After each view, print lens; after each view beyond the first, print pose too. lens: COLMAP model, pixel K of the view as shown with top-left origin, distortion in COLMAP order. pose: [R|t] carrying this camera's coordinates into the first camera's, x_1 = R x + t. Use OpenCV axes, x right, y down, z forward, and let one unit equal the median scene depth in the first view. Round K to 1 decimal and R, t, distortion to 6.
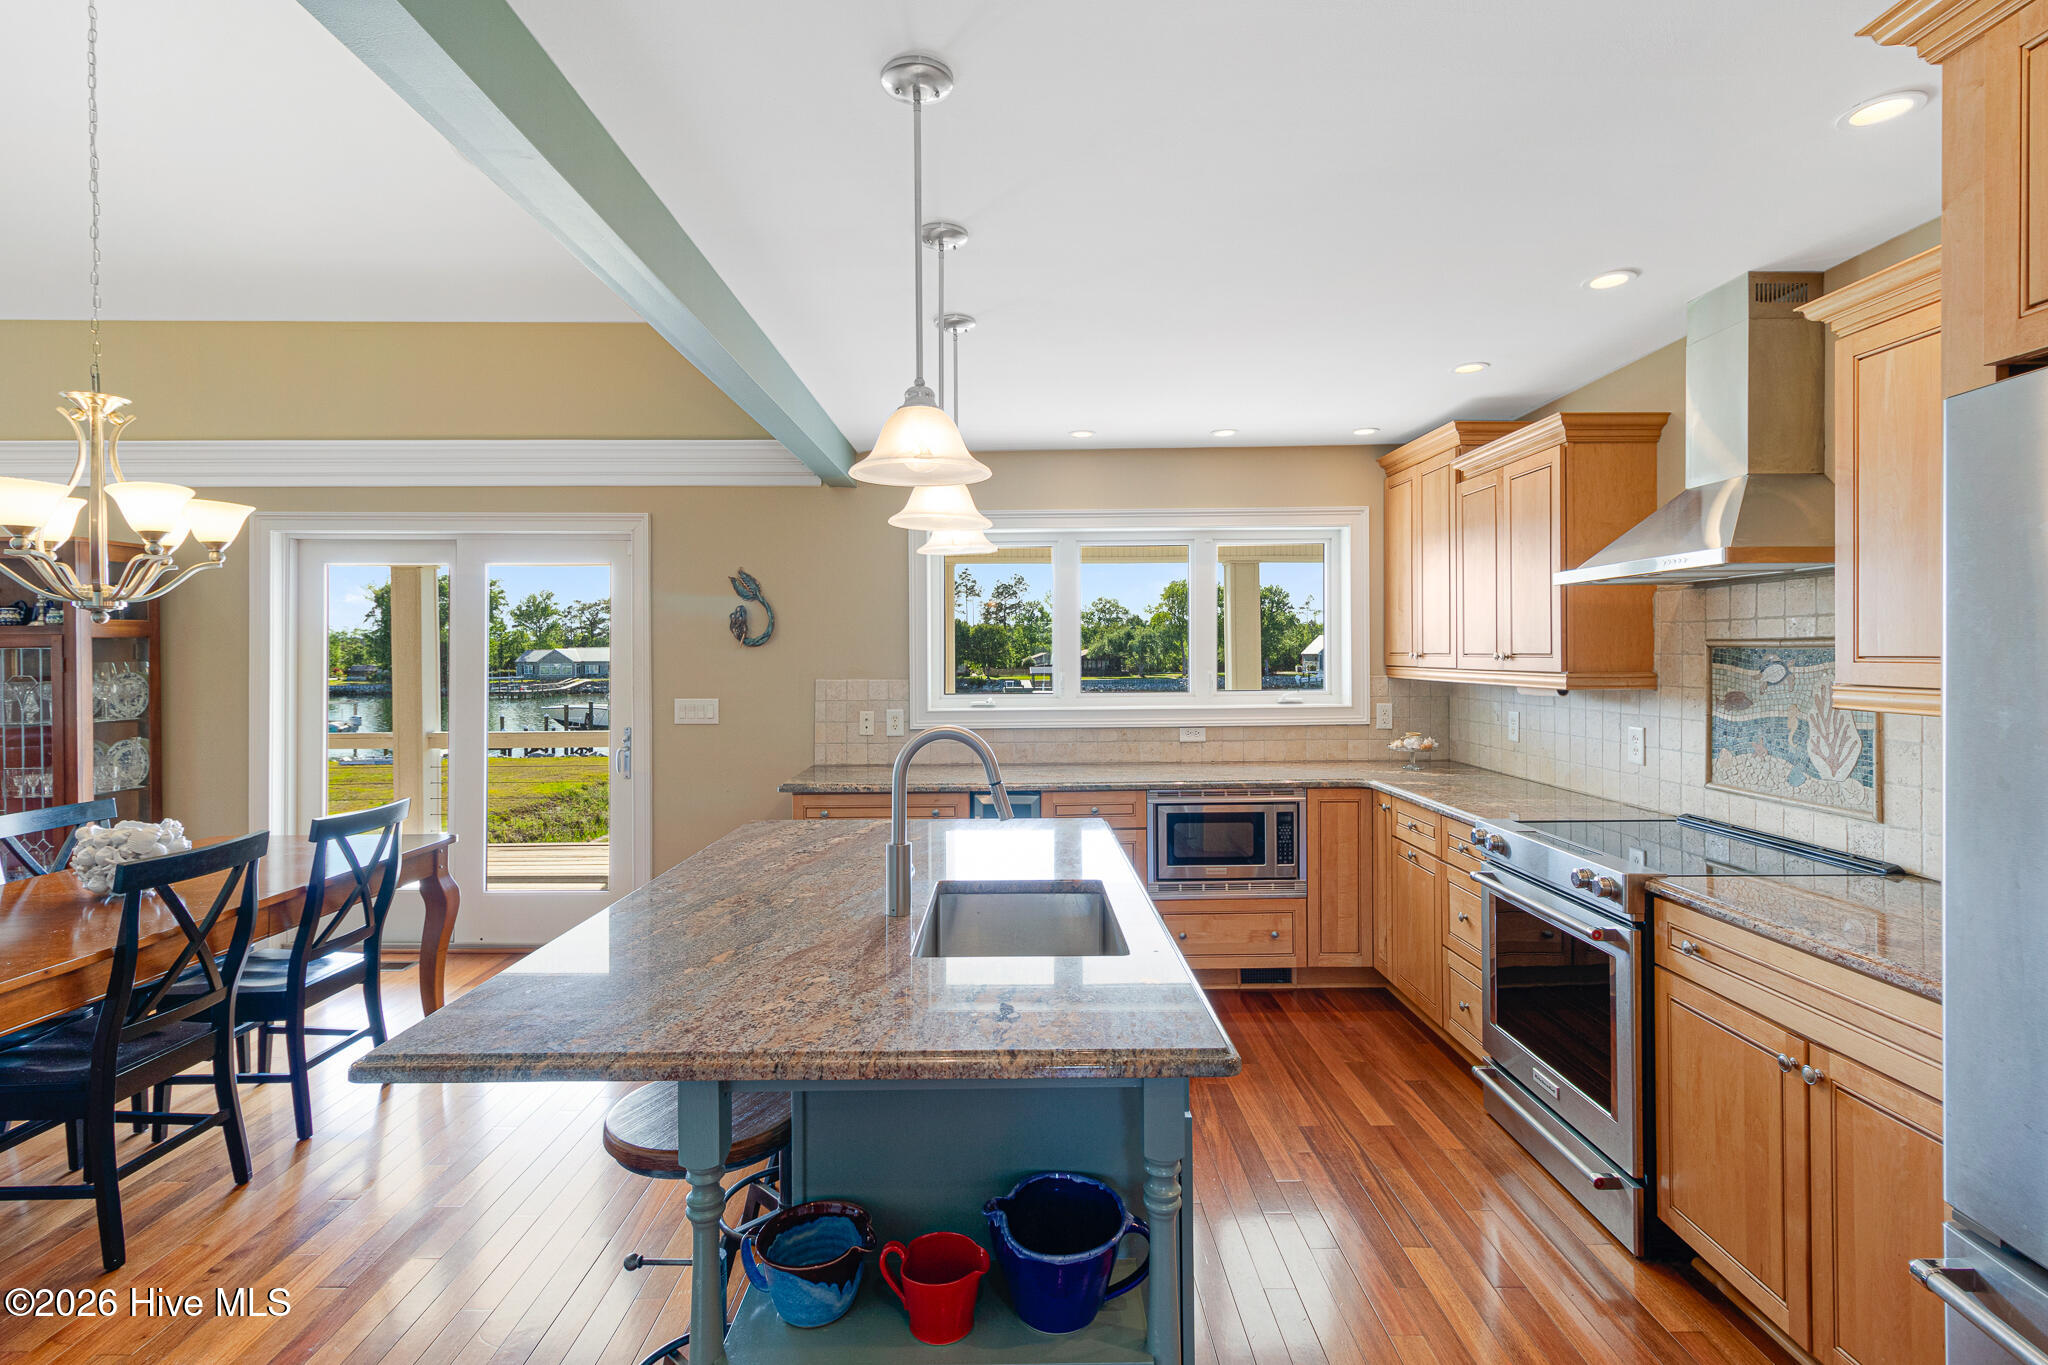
lens RADIAL K [[947.3, 0, 1023.2], [0, 947.3, 671.0], [0, 0, 1]] dist [0.002784, 0.000997]
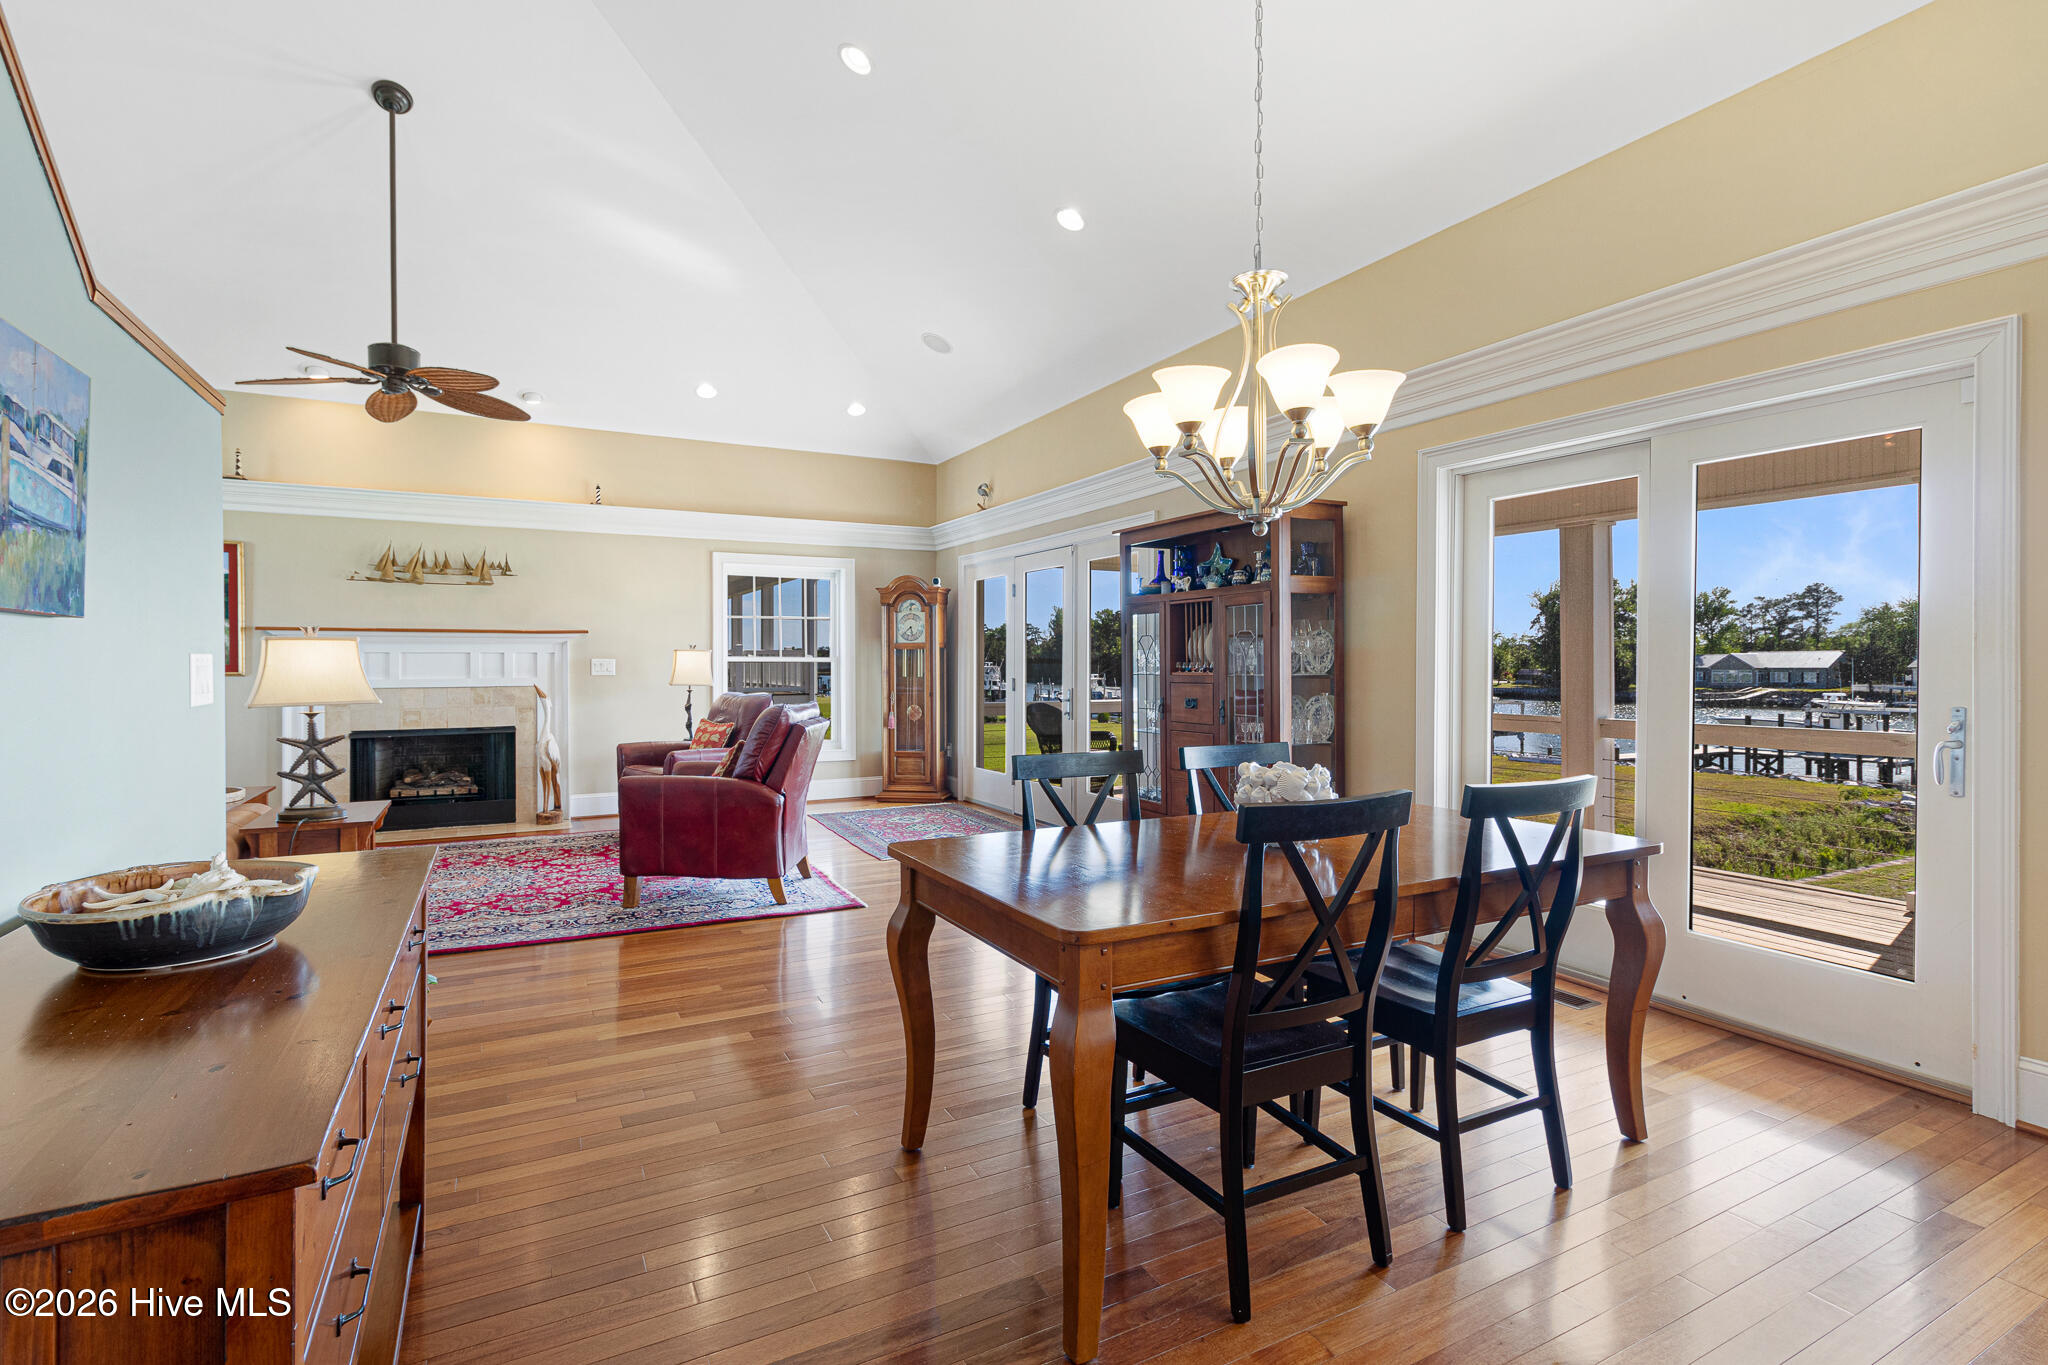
lens RADIAL K [[954.7, 0, 1027.3], [0, 954.7, 648.0], [0, 0, 1]] dist [0.004708, 0.000537]
pose [[0.461252, -0.010605, -0.887206, -0.220298], [-0.016793, 0.999645, -0.020680, 0.061659], [0.887110, 0.024437, 0.460910, 0.313676]]
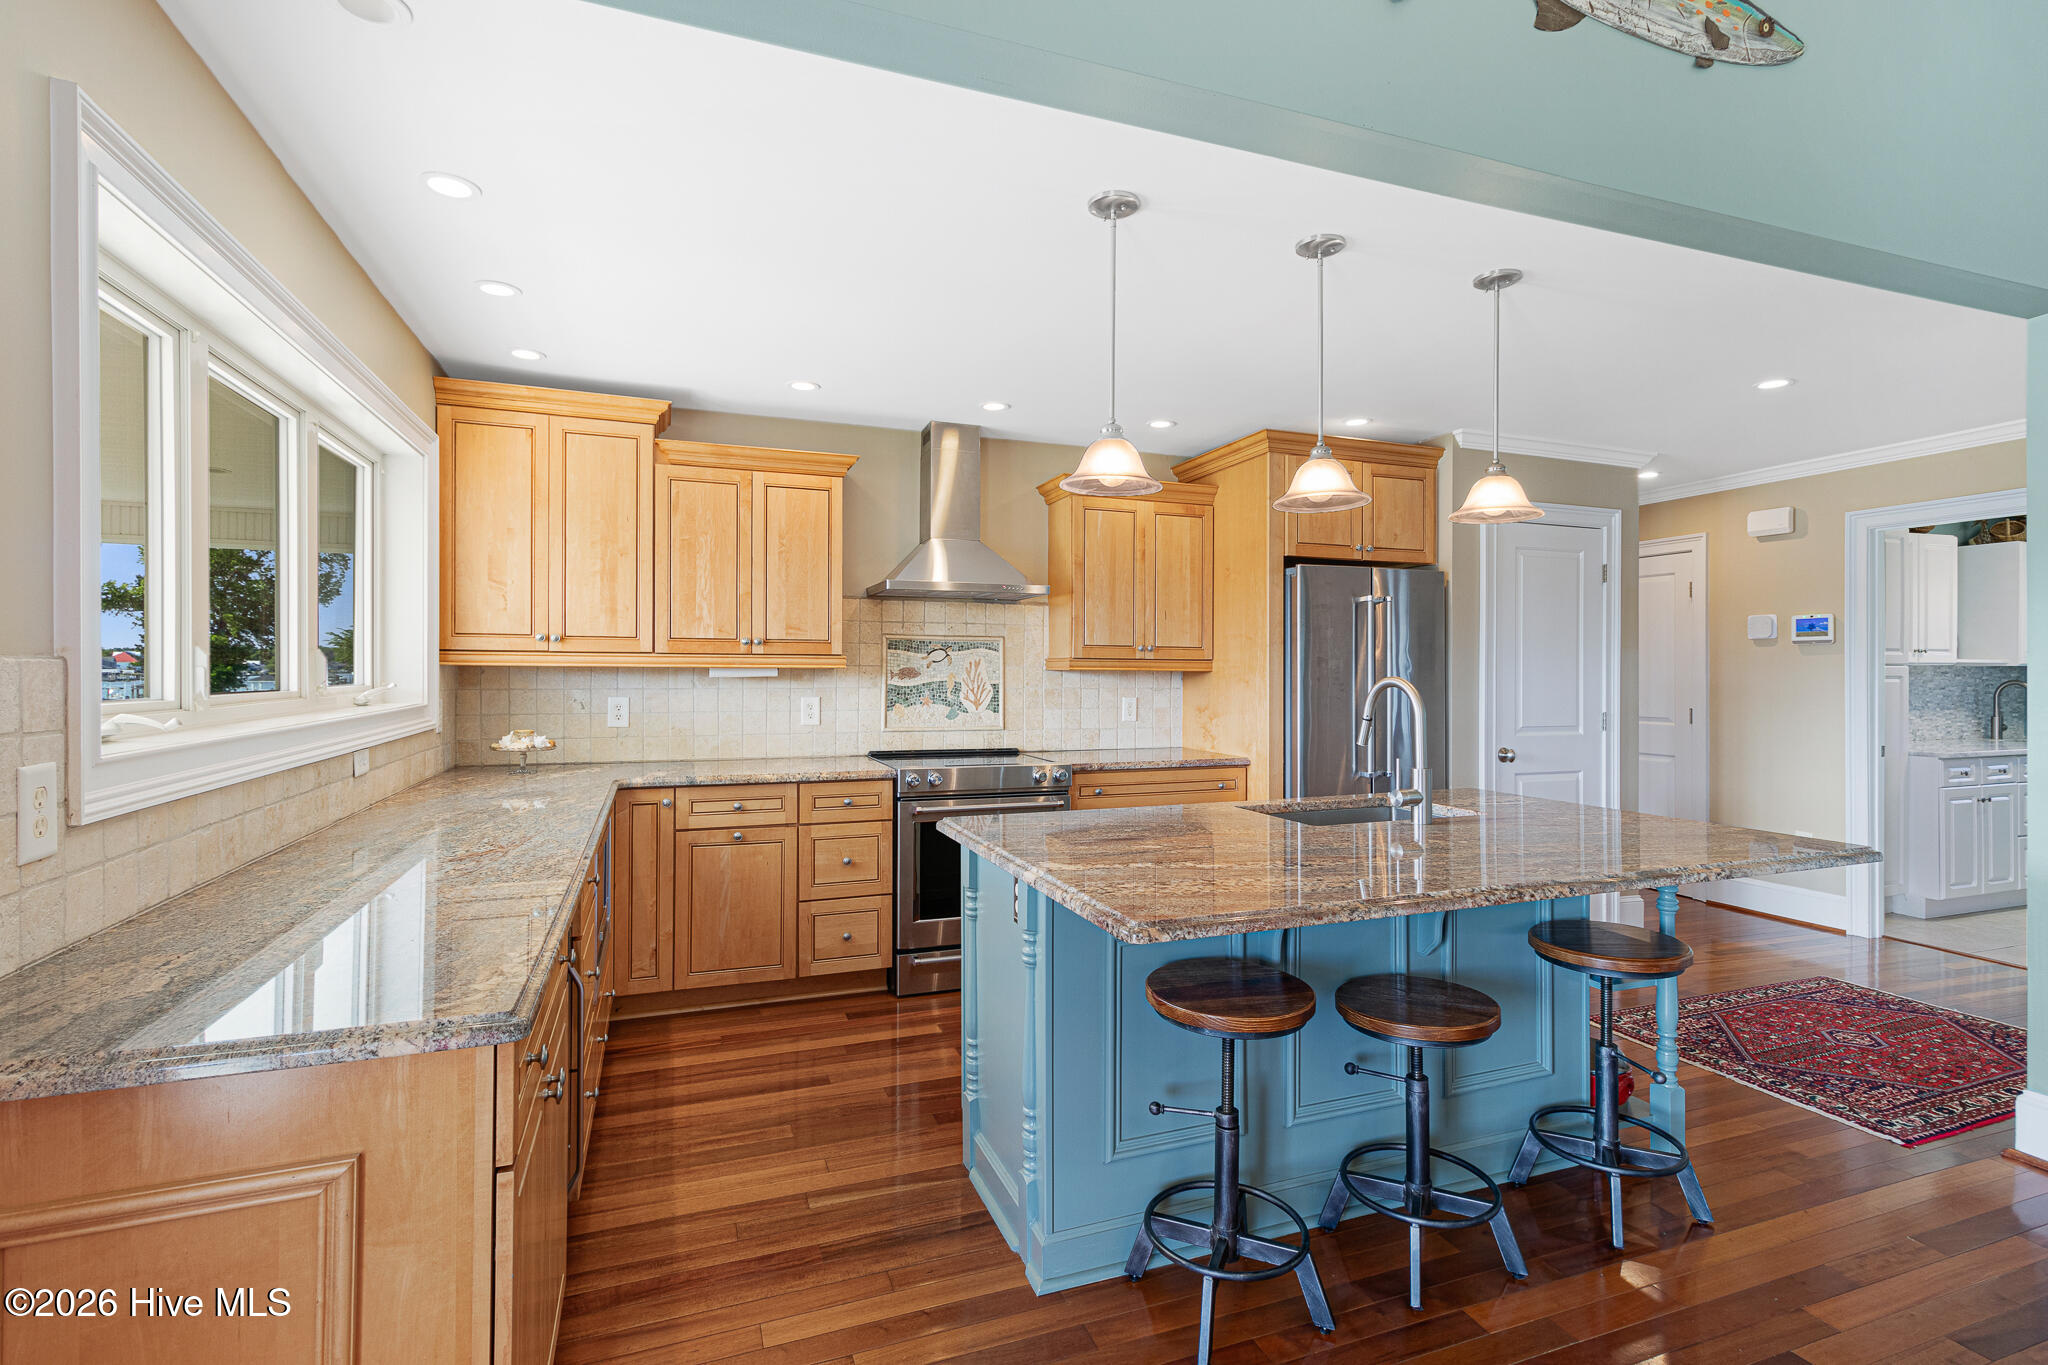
lens RADIAL K [[936.3, 0, 1002.6], [0, 936.3, 671.2], [0, 0, 1]] dist [0.001946, 0.000476]
pose [[-0.316498, 0.002663, 0.948589, -0.660641], [0.013963, 0.999901, 0.001852, 0.022624], [-0.948490, 0.013831, -0.316504, 1.109855]]
